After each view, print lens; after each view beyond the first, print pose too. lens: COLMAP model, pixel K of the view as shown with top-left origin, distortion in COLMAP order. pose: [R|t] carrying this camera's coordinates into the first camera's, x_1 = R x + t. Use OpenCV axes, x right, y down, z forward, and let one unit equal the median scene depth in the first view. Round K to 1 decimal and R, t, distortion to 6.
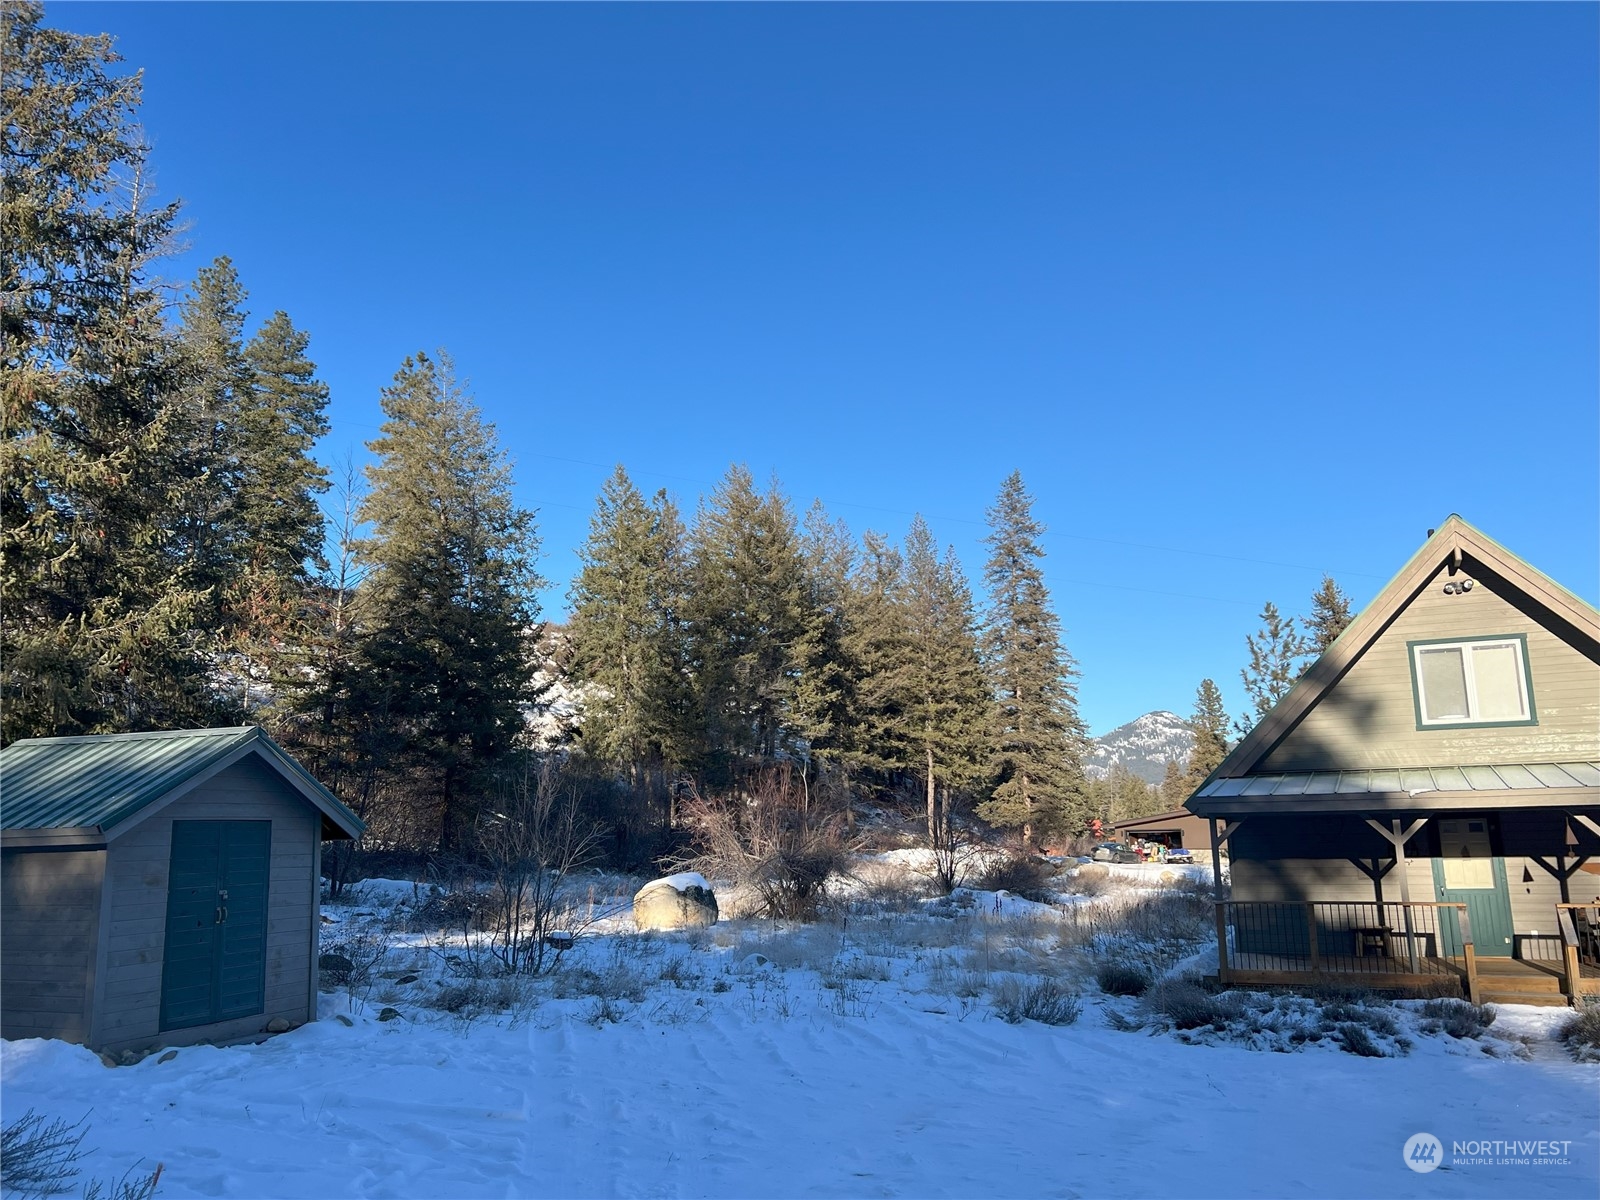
lens RADIAL K [[1216.5, 0, 813.9], [0, 1216.5, 602.9], [0, 0, 1]] dist [0.058909, -0.068295]
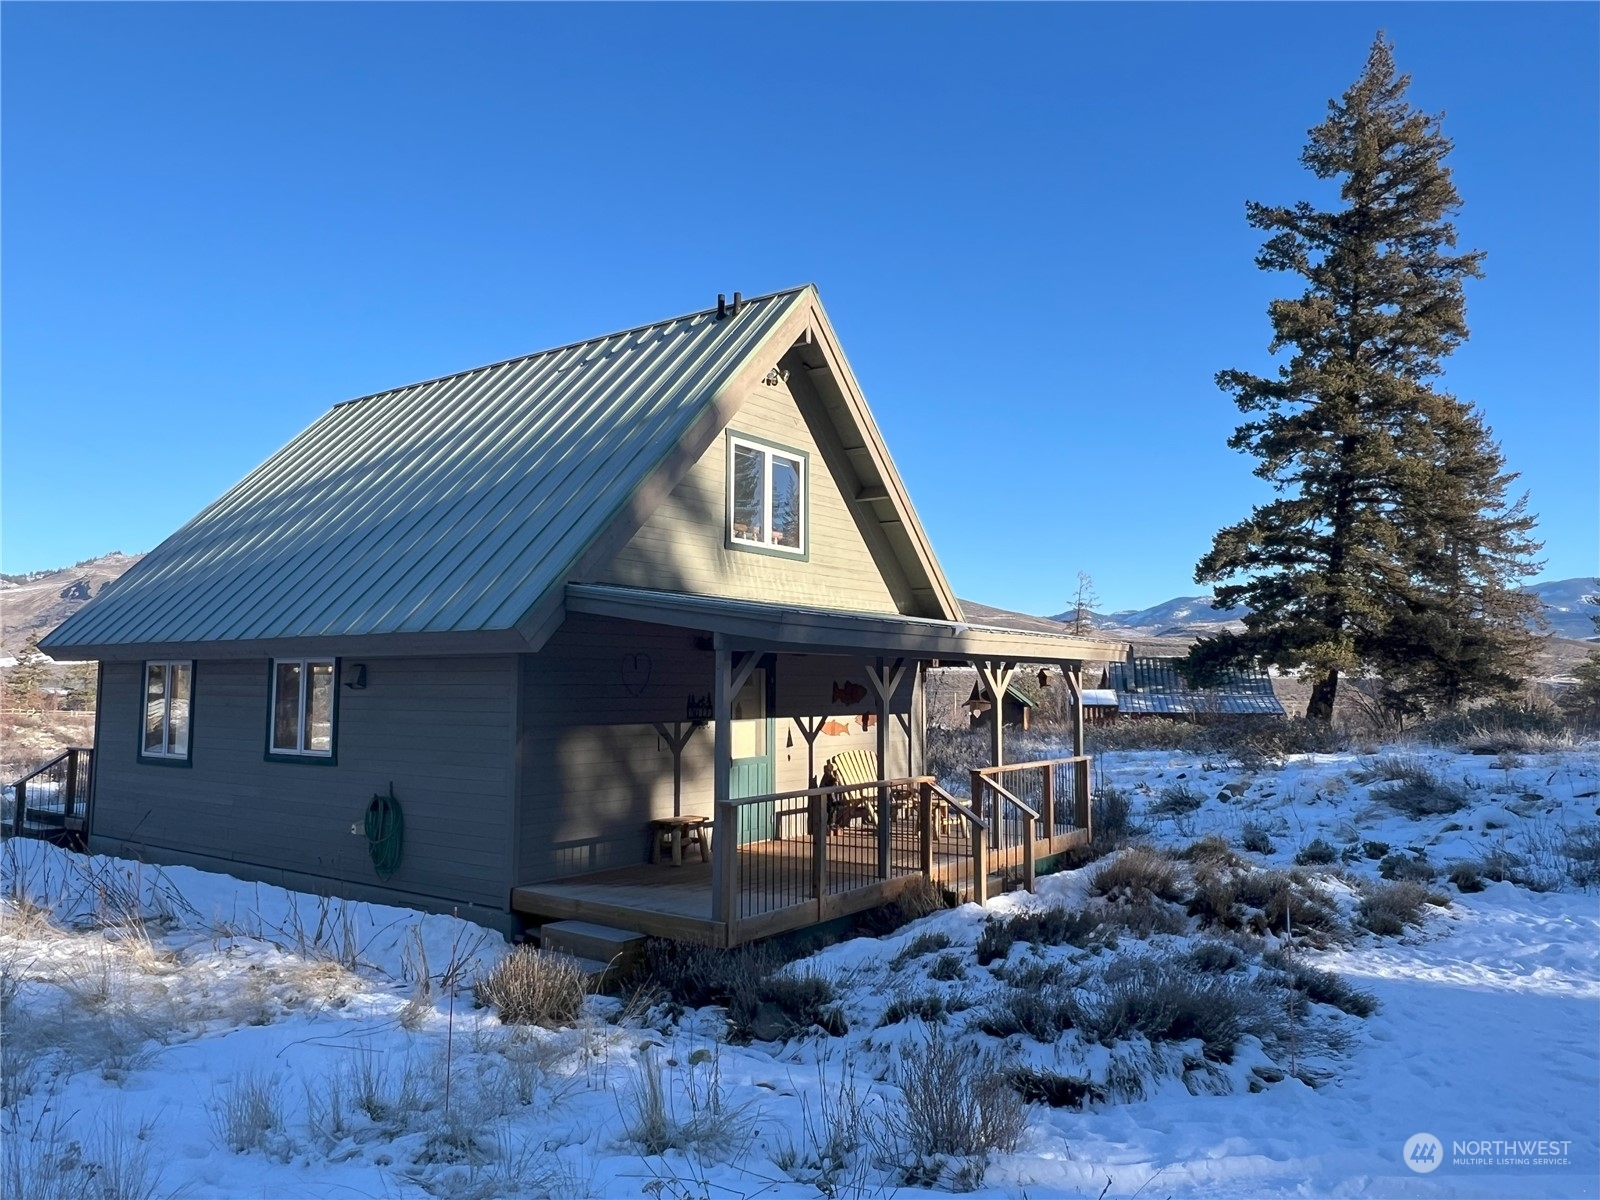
lens RADIAL K [[1113.8, 0, 806.5], [0, 1113.8, 589.6], [0, 0, 1]] dist [0.003965, -0.007590]
pose [[0.184064, 0.103214, 0.977480, -0.154655], [-0.189775, 0.979491, -0.067690, 0.168265], [-0.964420, -0.173042, 0.199877, 0.840671]]
